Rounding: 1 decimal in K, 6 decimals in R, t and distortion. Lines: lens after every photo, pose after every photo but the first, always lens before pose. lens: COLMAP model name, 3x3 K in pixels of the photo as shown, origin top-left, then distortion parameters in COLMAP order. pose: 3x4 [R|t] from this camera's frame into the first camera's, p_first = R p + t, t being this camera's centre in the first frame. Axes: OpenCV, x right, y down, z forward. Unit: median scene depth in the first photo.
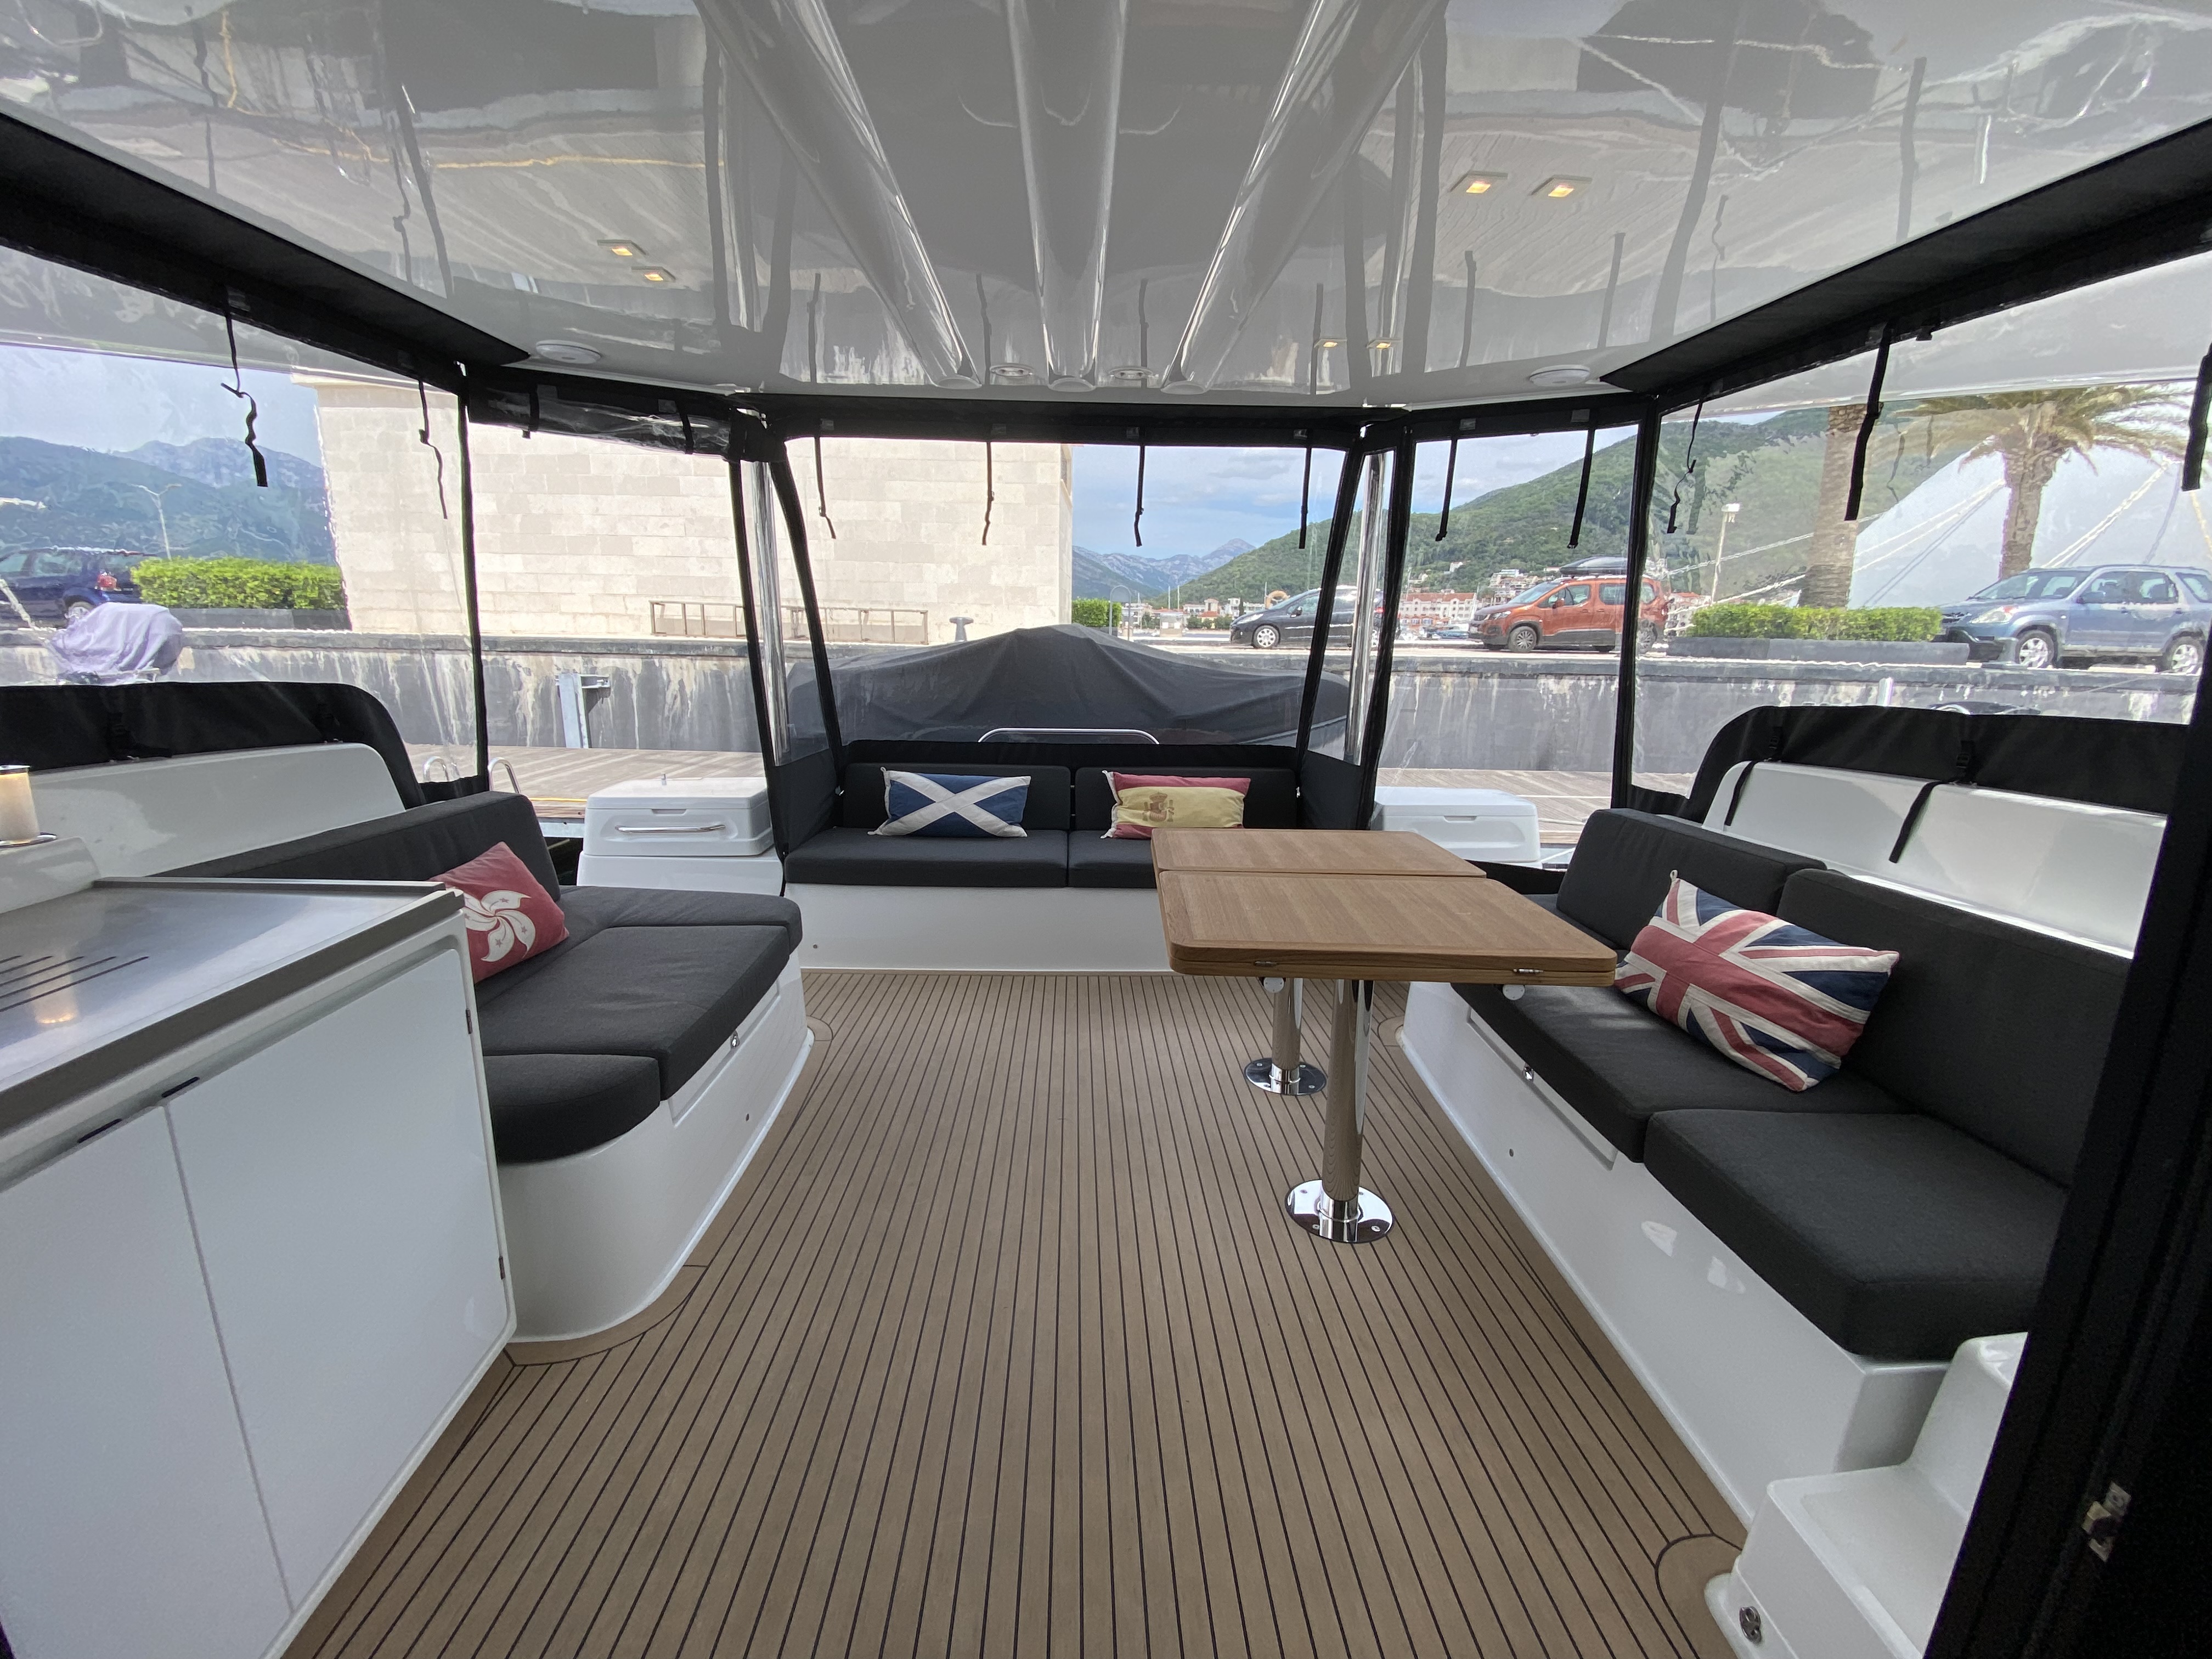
lens RADIAL K [[884.7, 0, 1101.2], [0, 884.7, 833.7], [0, 0, 1]] dist [-0.015189, -0.001259]
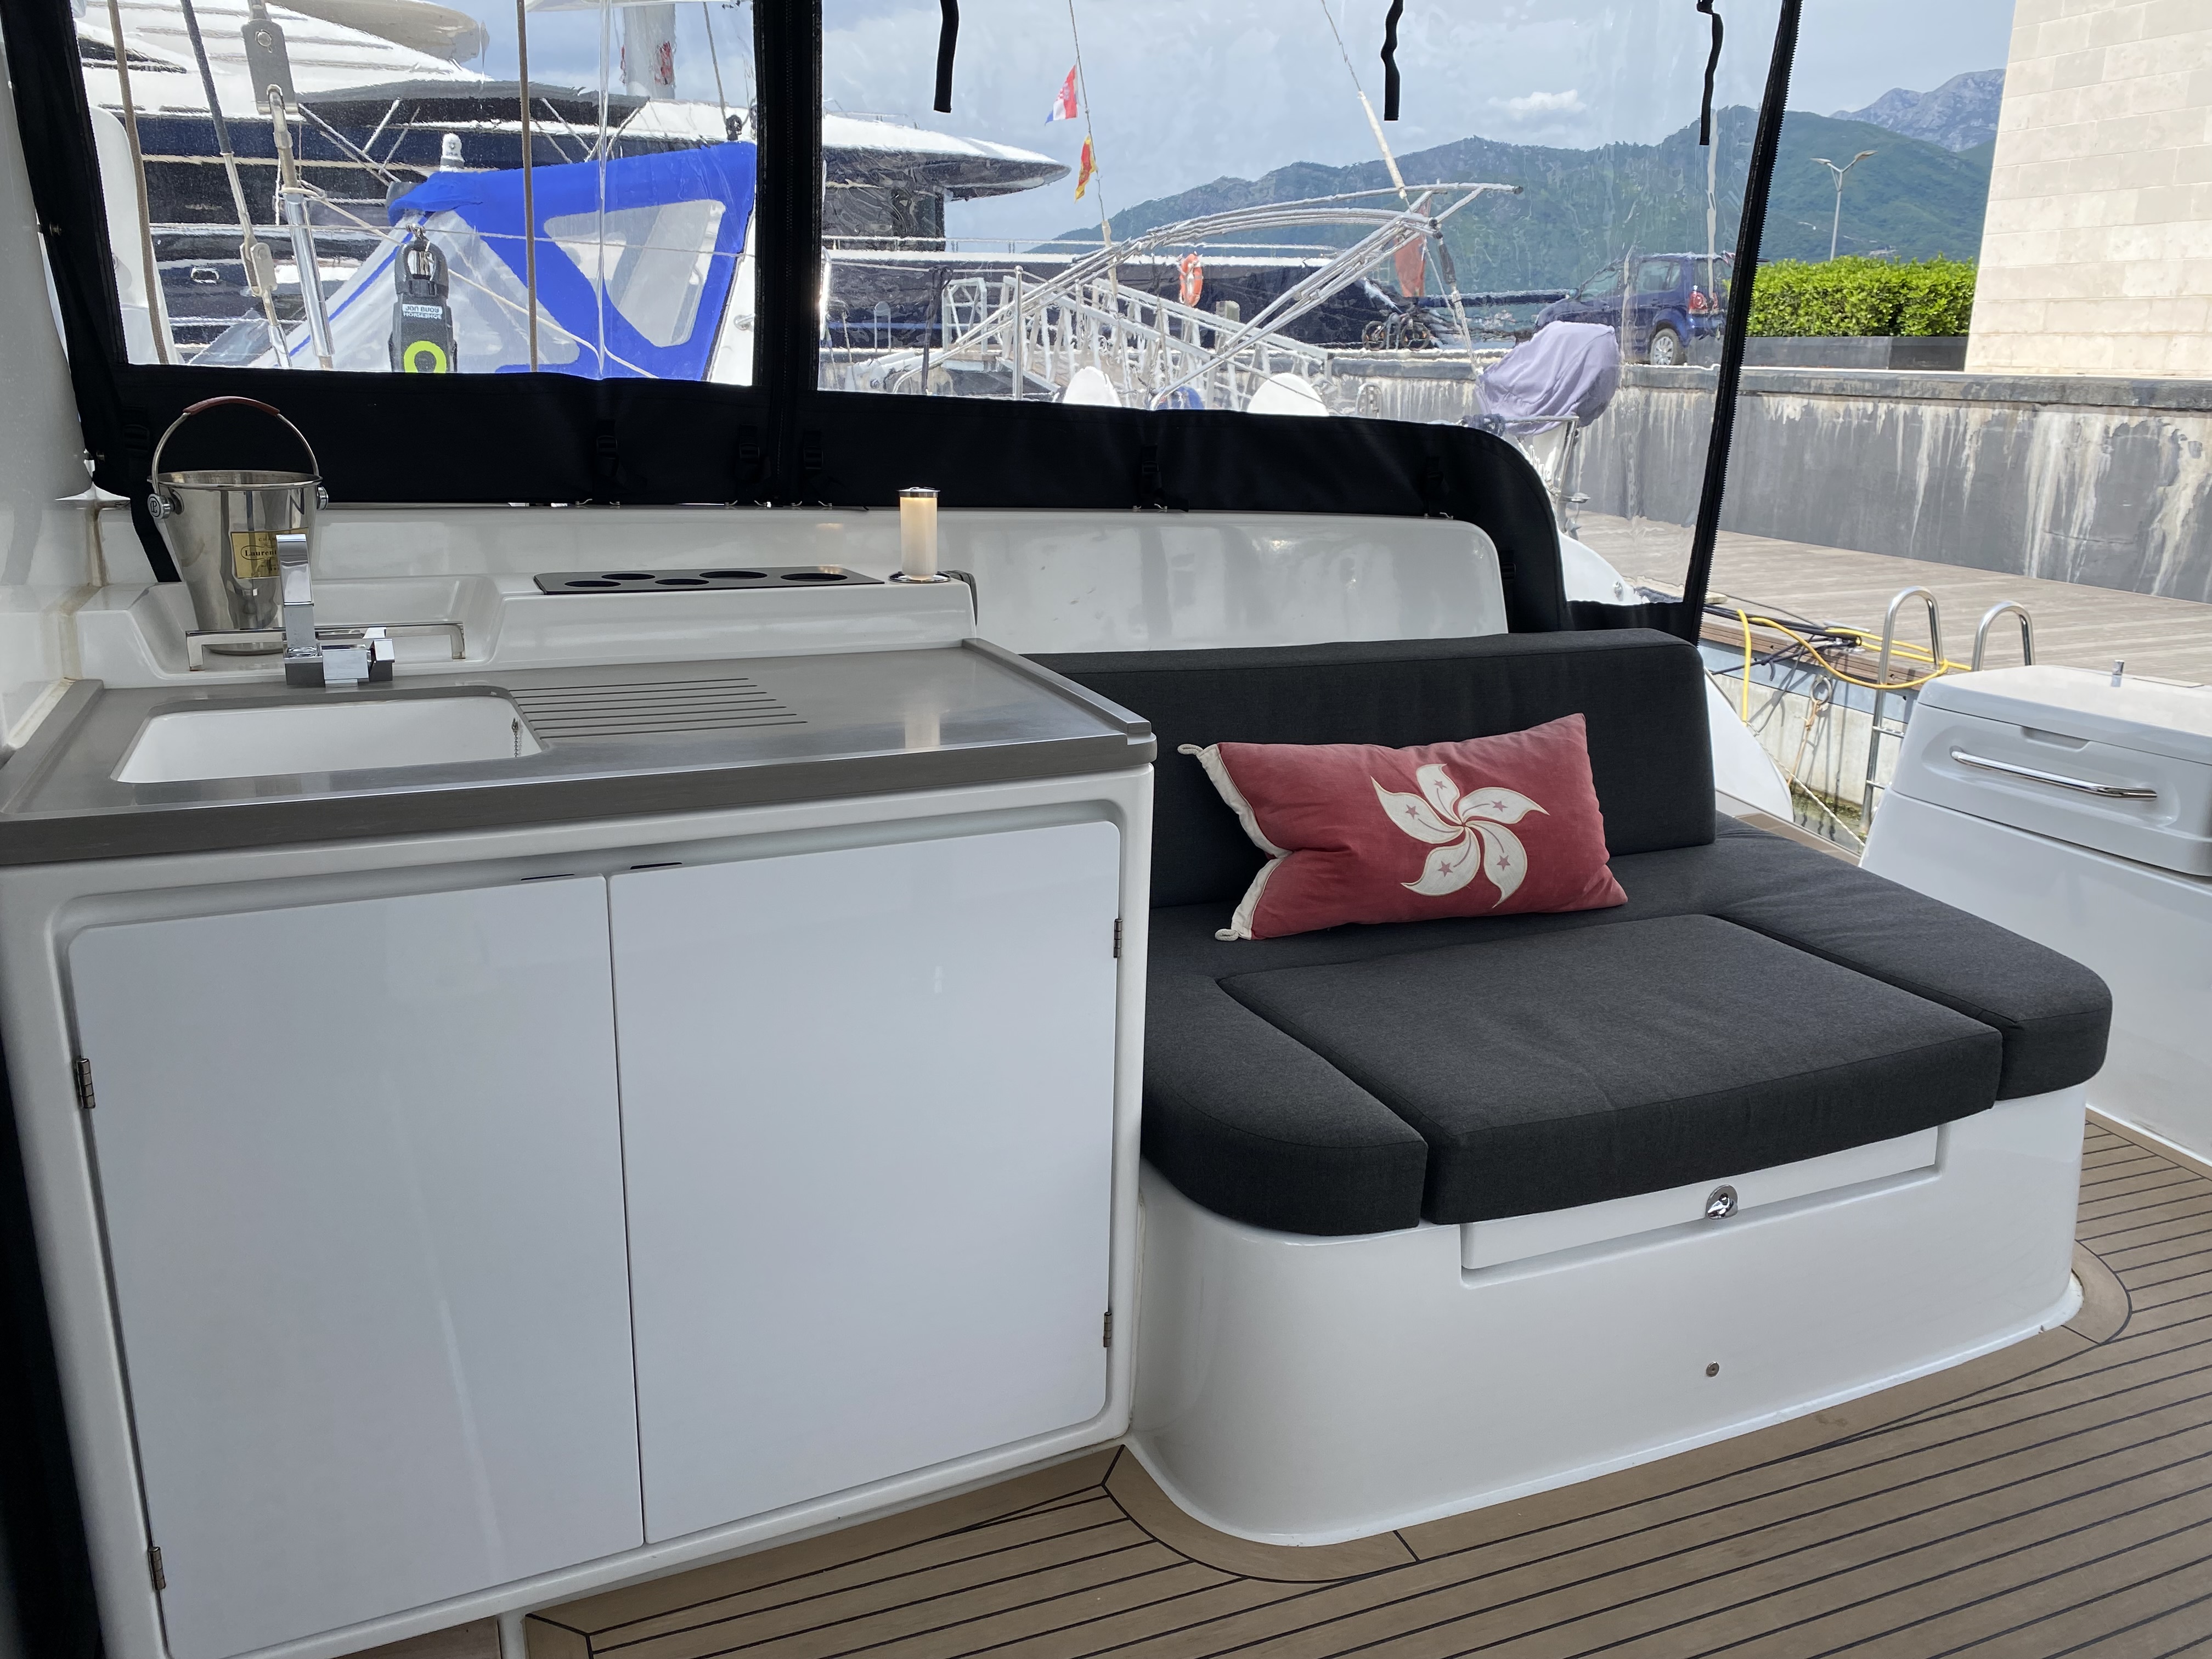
lens RADIAL K [[1673.4, 0, 1109.9], [0, 1673.4, 843.8], [0, 0, 1]] dist [-0.004484, 0.006129]
pose [[0.378353, 0.247468, -0.891969, 0.125226], [-0.206616, 0.961868, 0.179219, -0.025797], [0.902308, 0.116487, 0.415056, 0.173800]]
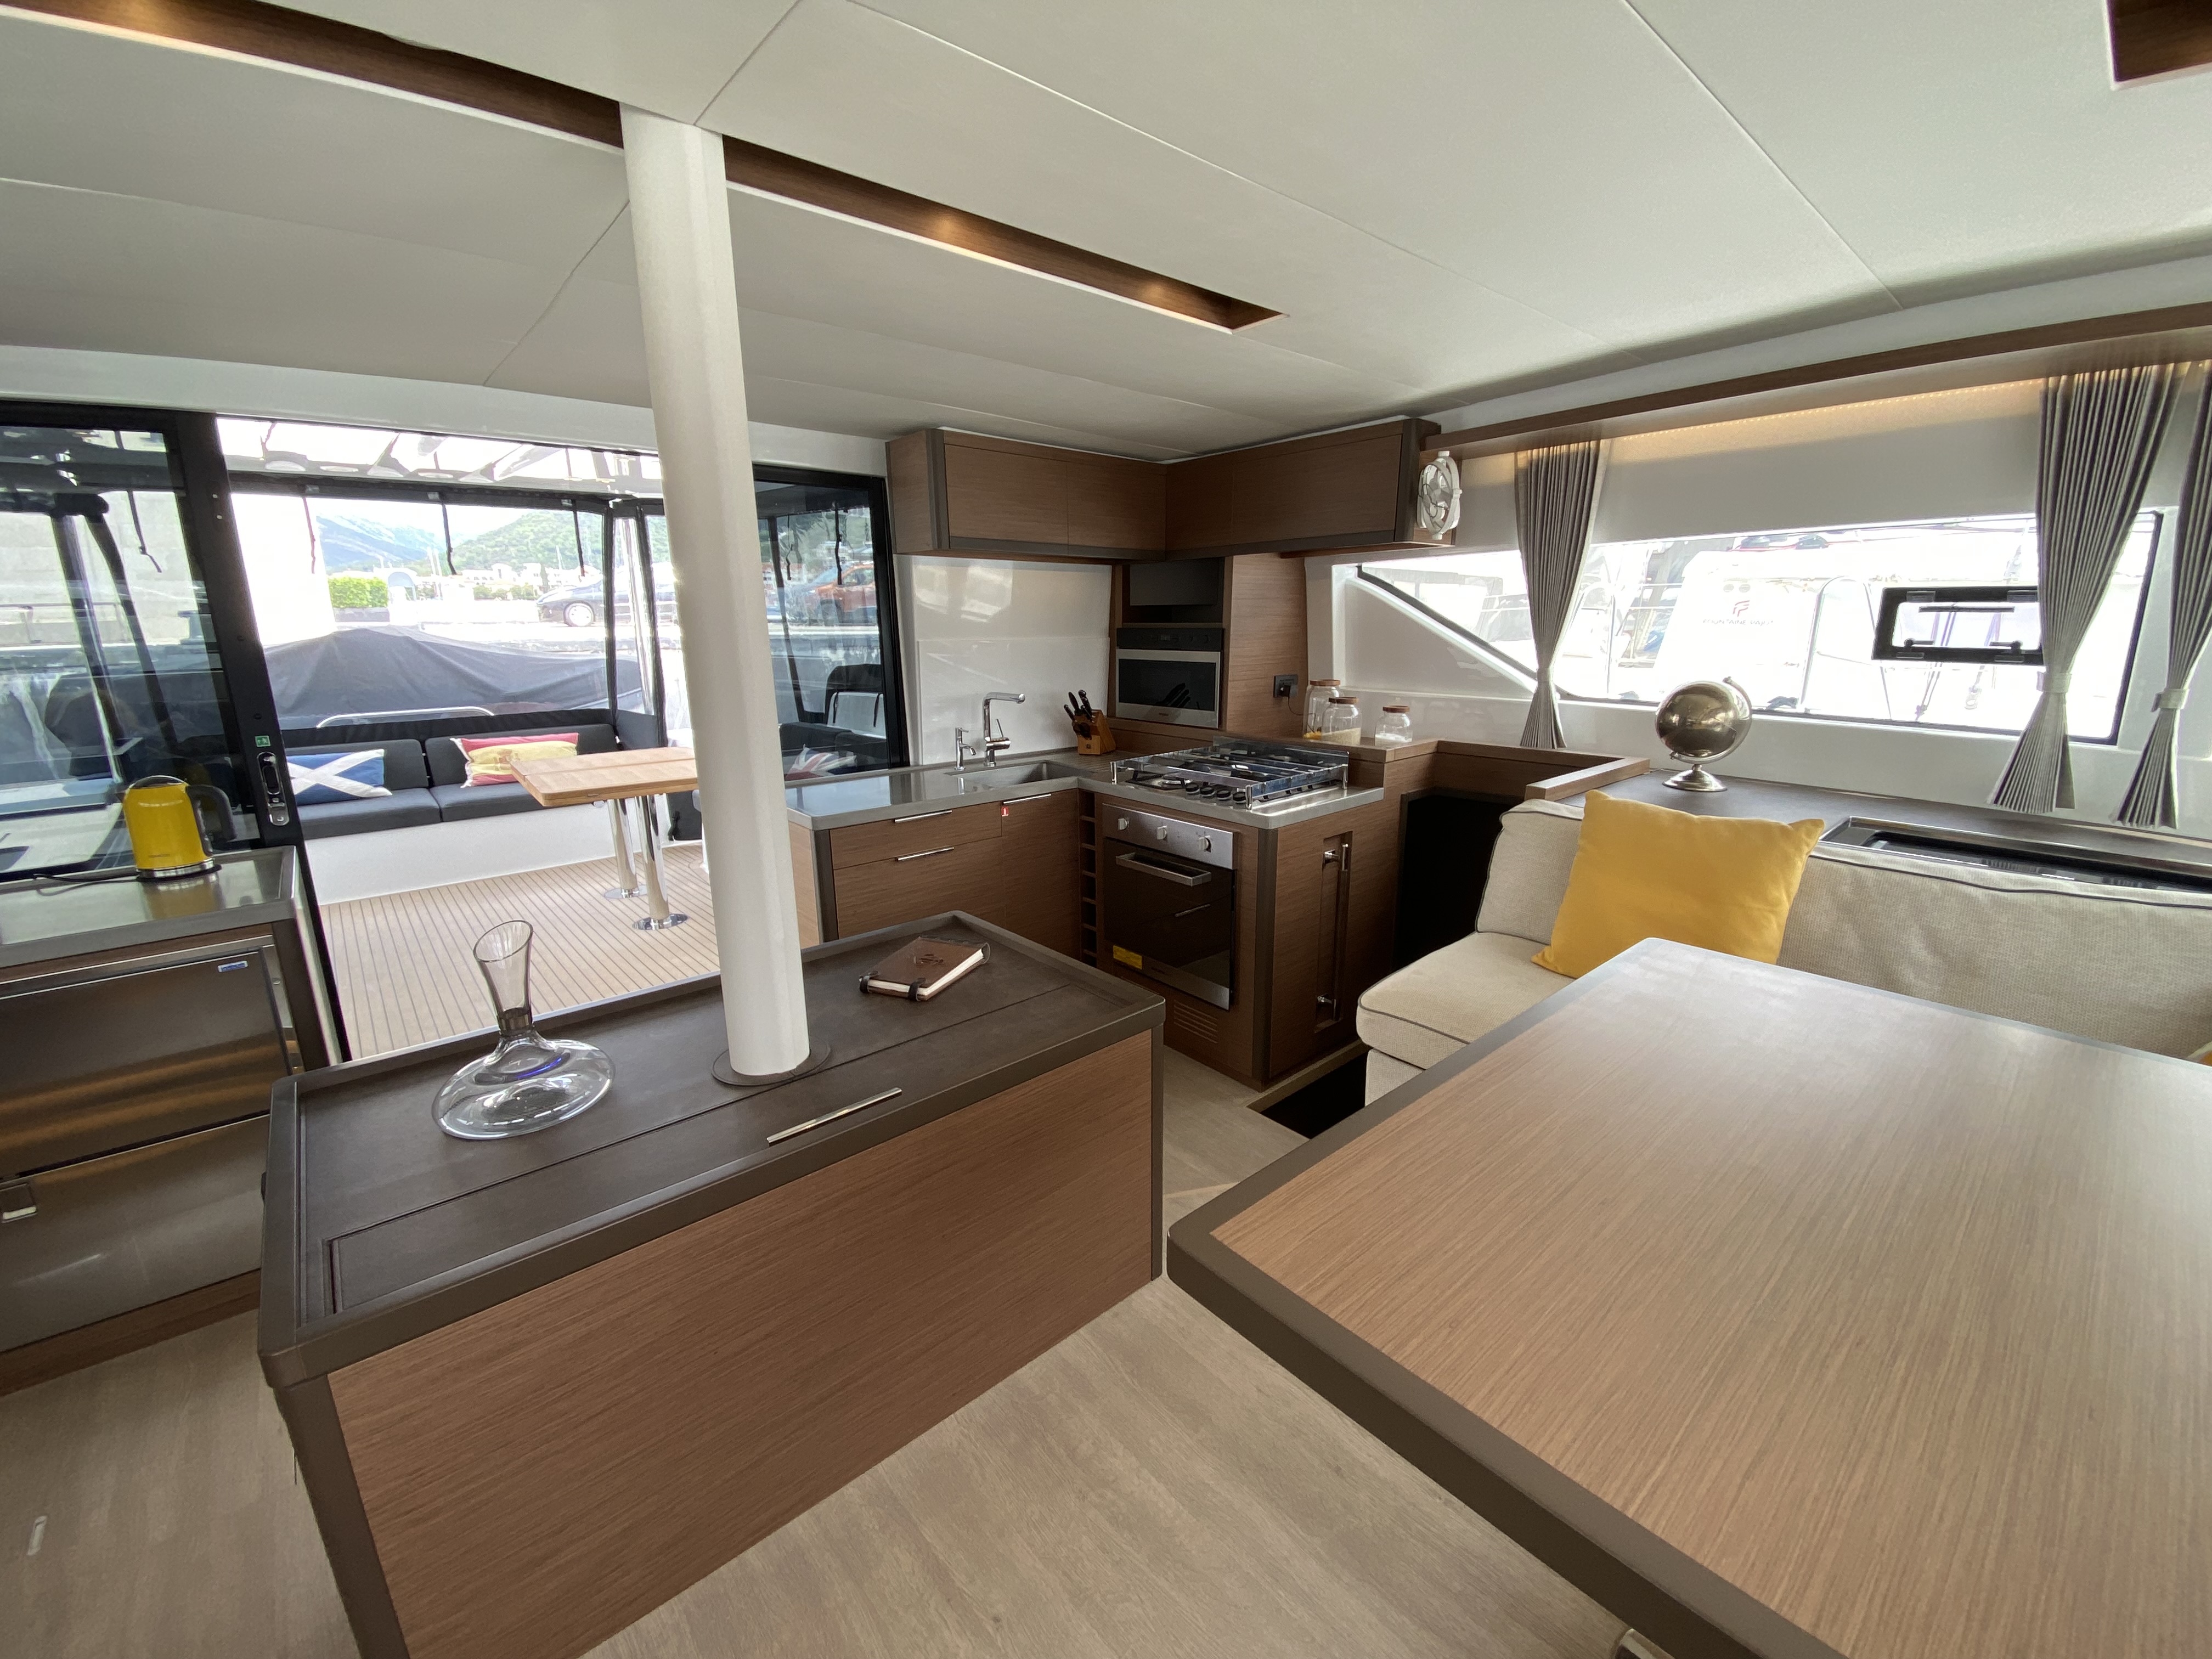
lens RADIAL K [[884.7, 0, 1122.4], [0, 884.7, 837.8], [0, 0, 1]] dist [-0.015189, -0.001259]
pose [[0.754768, -0.175931, 0.631961, -0.091807], [0.149882, 0.984133, 0.094964, 0.098408], [-0.638640, 0.023044, 0.769160, -0.636388]]
